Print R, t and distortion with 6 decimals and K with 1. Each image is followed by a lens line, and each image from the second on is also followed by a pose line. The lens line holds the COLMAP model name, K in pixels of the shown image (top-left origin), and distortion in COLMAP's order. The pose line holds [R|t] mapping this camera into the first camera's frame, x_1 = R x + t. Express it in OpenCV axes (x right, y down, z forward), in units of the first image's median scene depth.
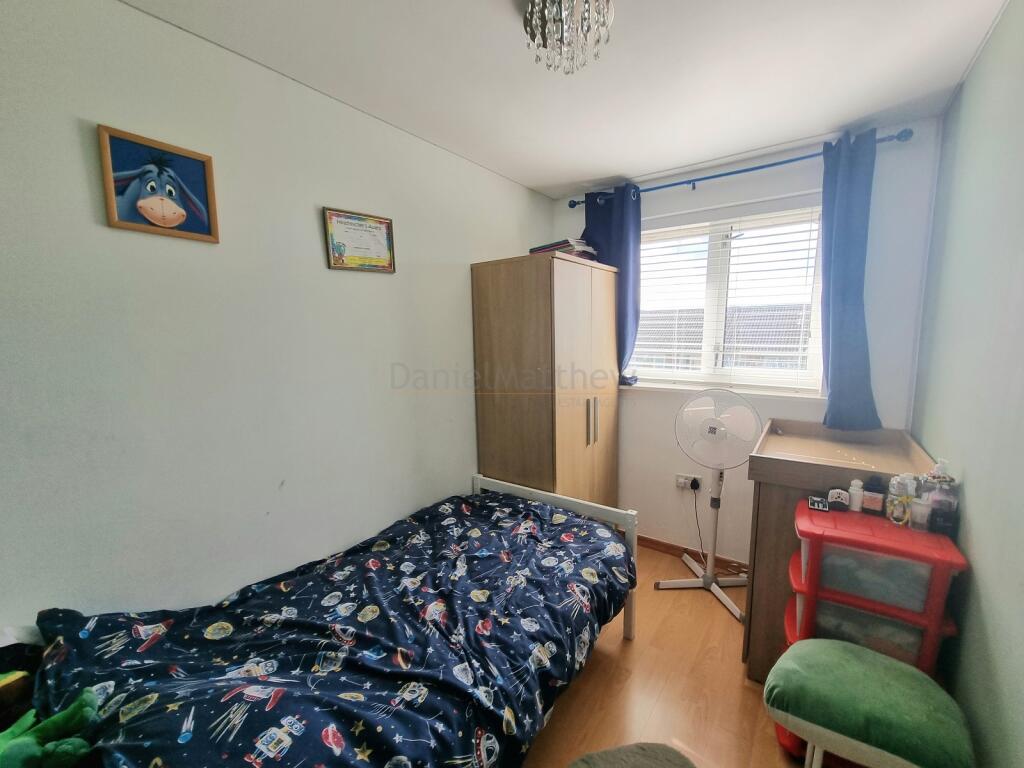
lens RADIAL K [[419.9, 0, 517.1], [0, 419.9, 396.4], [0, 0, 1]] dist [-0.008038, -0.000035]
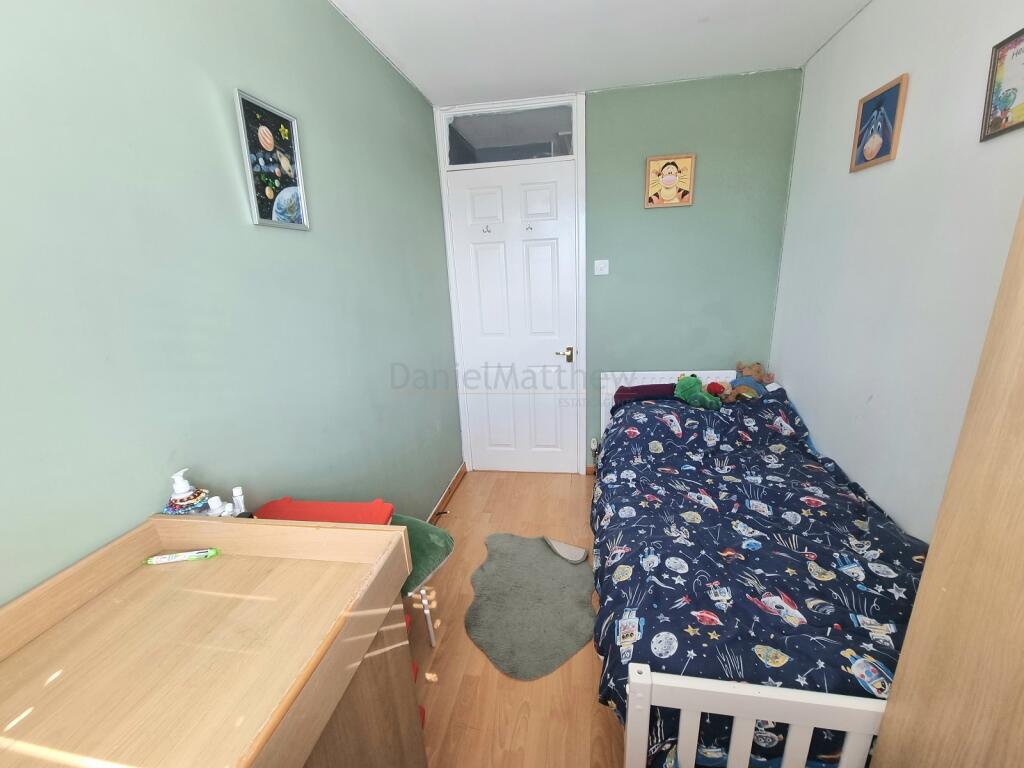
lens RADIAL K [[419.9, 0, 517.1], [0, 419.9, 396.4], [0, 0, 1]] dist [-0.008038, -0.000035]
pose [[-0.891302, 0.176787, -0.417525, 0.767610], [-0.016239, 0.907818, 0.419051, -0.252006], [0.453120, 0.380281, -0.806269, 1.747200]]
